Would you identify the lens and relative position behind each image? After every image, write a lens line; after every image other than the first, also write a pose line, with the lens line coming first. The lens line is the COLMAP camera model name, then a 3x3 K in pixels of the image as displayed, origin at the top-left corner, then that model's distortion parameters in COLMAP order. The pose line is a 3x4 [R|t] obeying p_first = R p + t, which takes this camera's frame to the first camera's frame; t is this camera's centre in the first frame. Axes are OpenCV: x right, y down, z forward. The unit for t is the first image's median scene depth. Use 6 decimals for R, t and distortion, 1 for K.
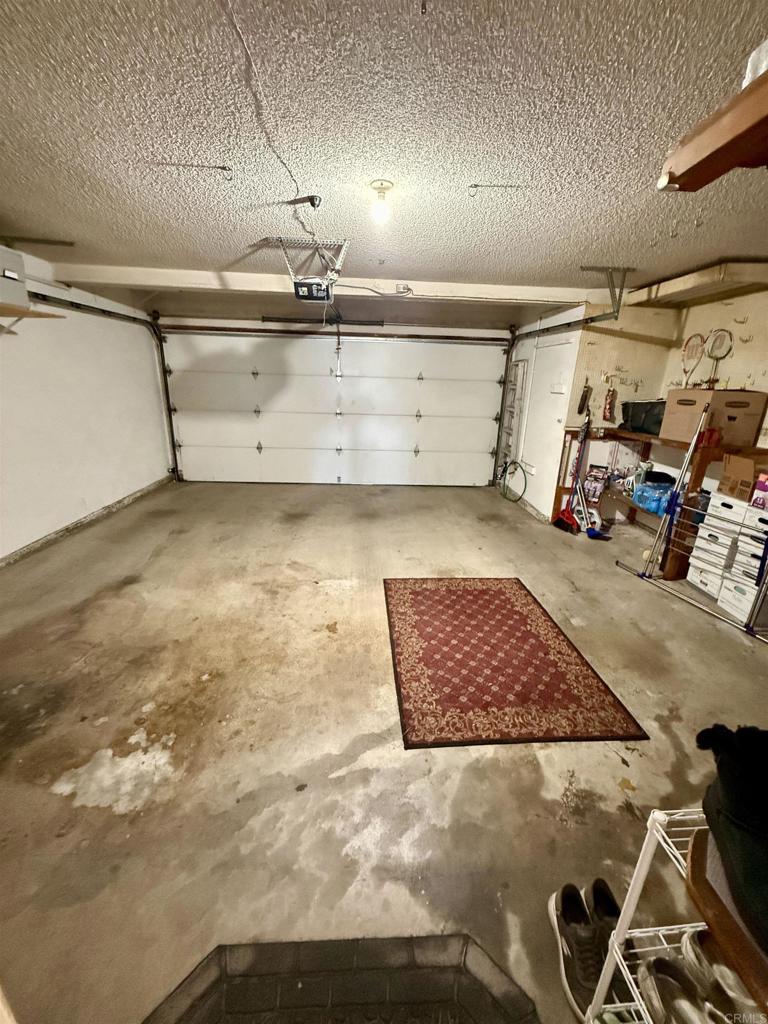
lens RADIAL K [[406.5, 0, 386.2], [0, 406.5, 512.0], [0, 0, 1]] dist [-0.000106, -0.000238]
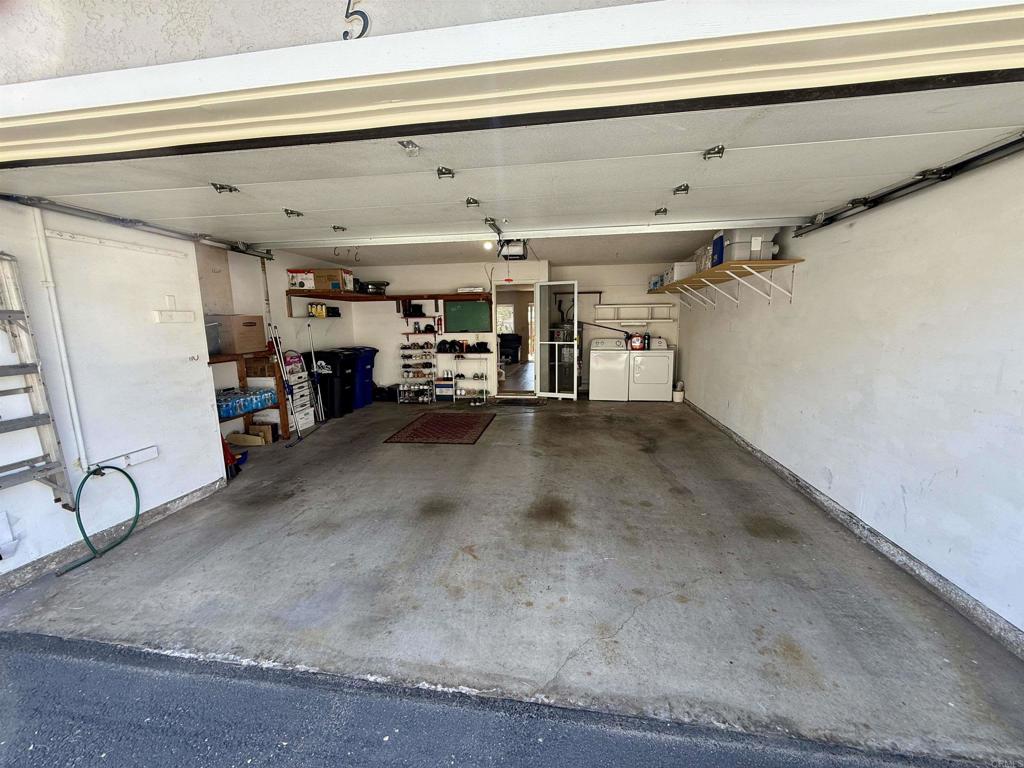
lens RADIAL K [[406.5, 0, 510.2], [0, 406.5, 386.9], [0, 0, 1]] dist [-0.000106, -0.000238]
pose [[-0.980064, -0.050762, 0.192089, -0.406753], [0.043695, 0.888073, 0.457620, -0.686018], [-0.193819, 0.456890, -0.868150, 2.169073]]
